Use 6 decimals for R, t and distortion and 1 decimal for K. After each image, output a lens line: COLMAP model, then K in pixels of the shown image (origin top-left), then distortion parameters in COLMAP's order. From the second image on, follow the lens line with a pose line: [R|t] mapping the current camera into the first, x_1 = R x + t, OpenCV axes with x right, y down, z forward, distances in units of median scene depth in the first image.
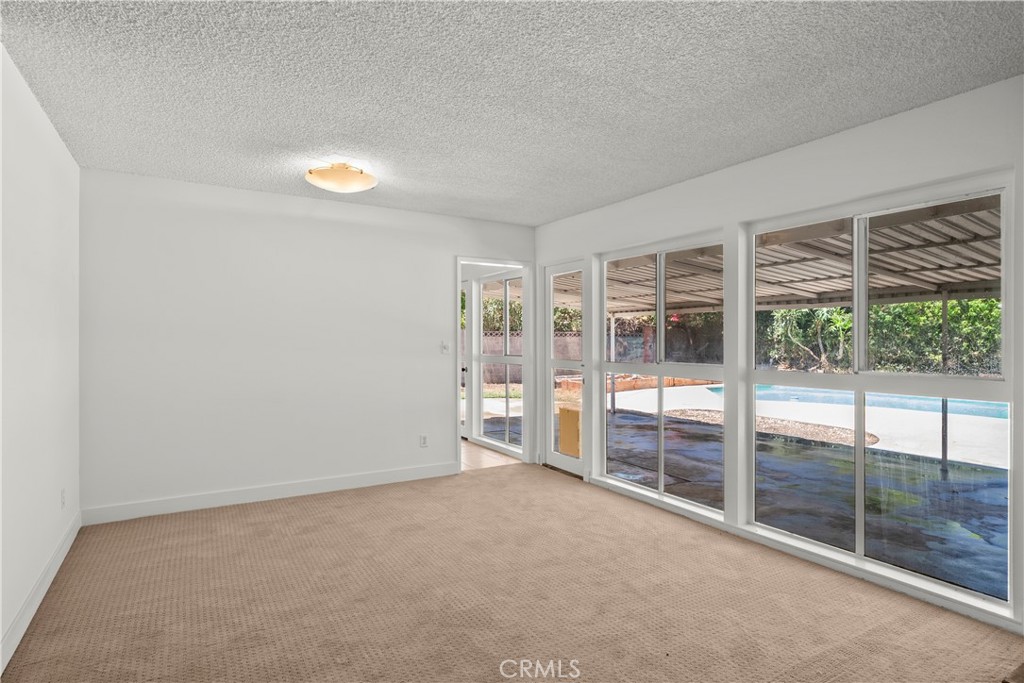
lens RADIAL K [[534.8, 0, 512.0], [0, 534.8, 341.5], [0, 0, 1]] dist [0.000185, -0.000267]
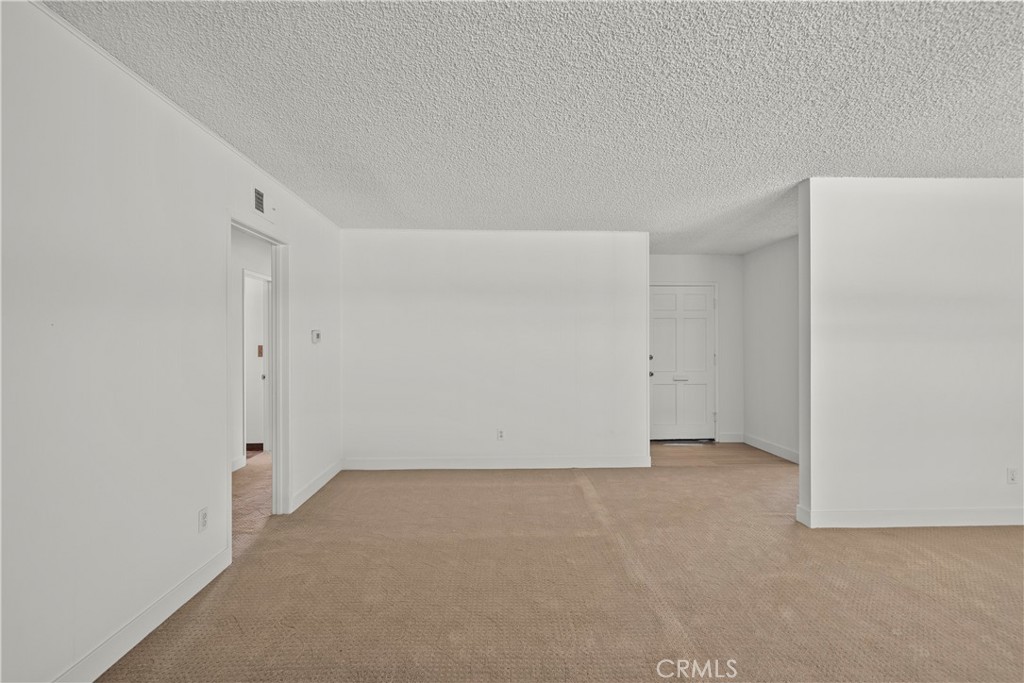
lens RADIAL K [[466.6, 0, 512.0], [0, 466.6, 341.5], [0, 0, 1]] dist [-0.001766, 0.000056]
pose [[-0.502801, -0.001985, -0.864400, 0.560821], [0.000576, 0.999996, -0.002632, -0.005199], [0.864402, -0.001821, -0.502798, 0.485283]]
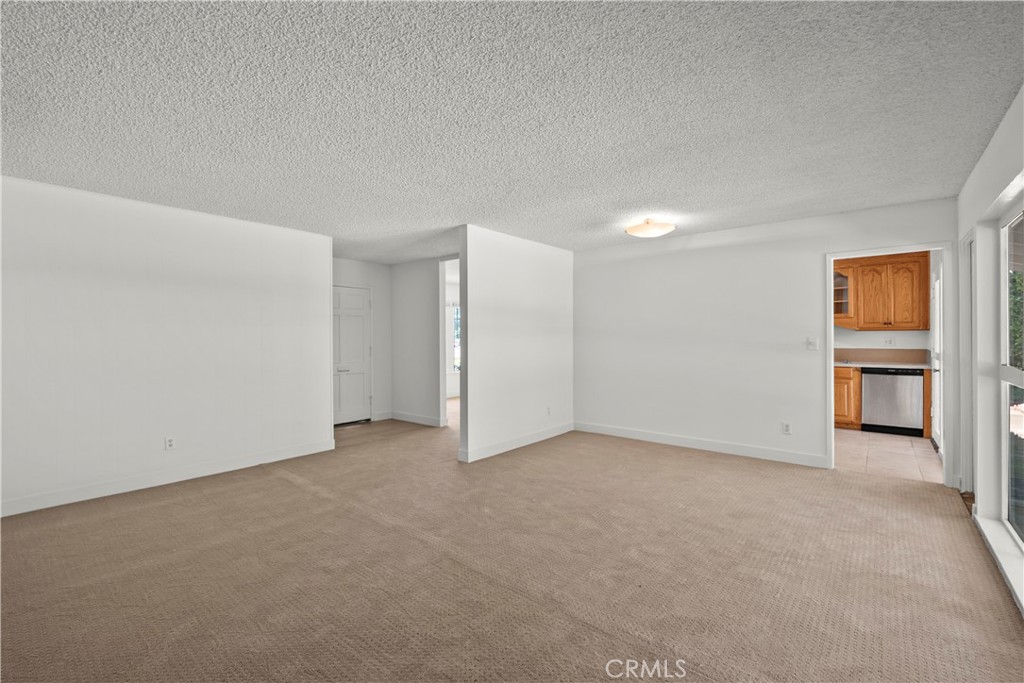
lens RADIAL K [[455.3, 0, 512.0], [0, 455.3, 341.5], [0, 0, 1]] dist [-0.011524, -0.000408]
pose [[0.327213, 0.007965, -0.944917, 0.751503], [0.002155, 0.999956, 0.009175, -0.003725], [0.944948, -0.005039, 0.327182, 0.227286]]
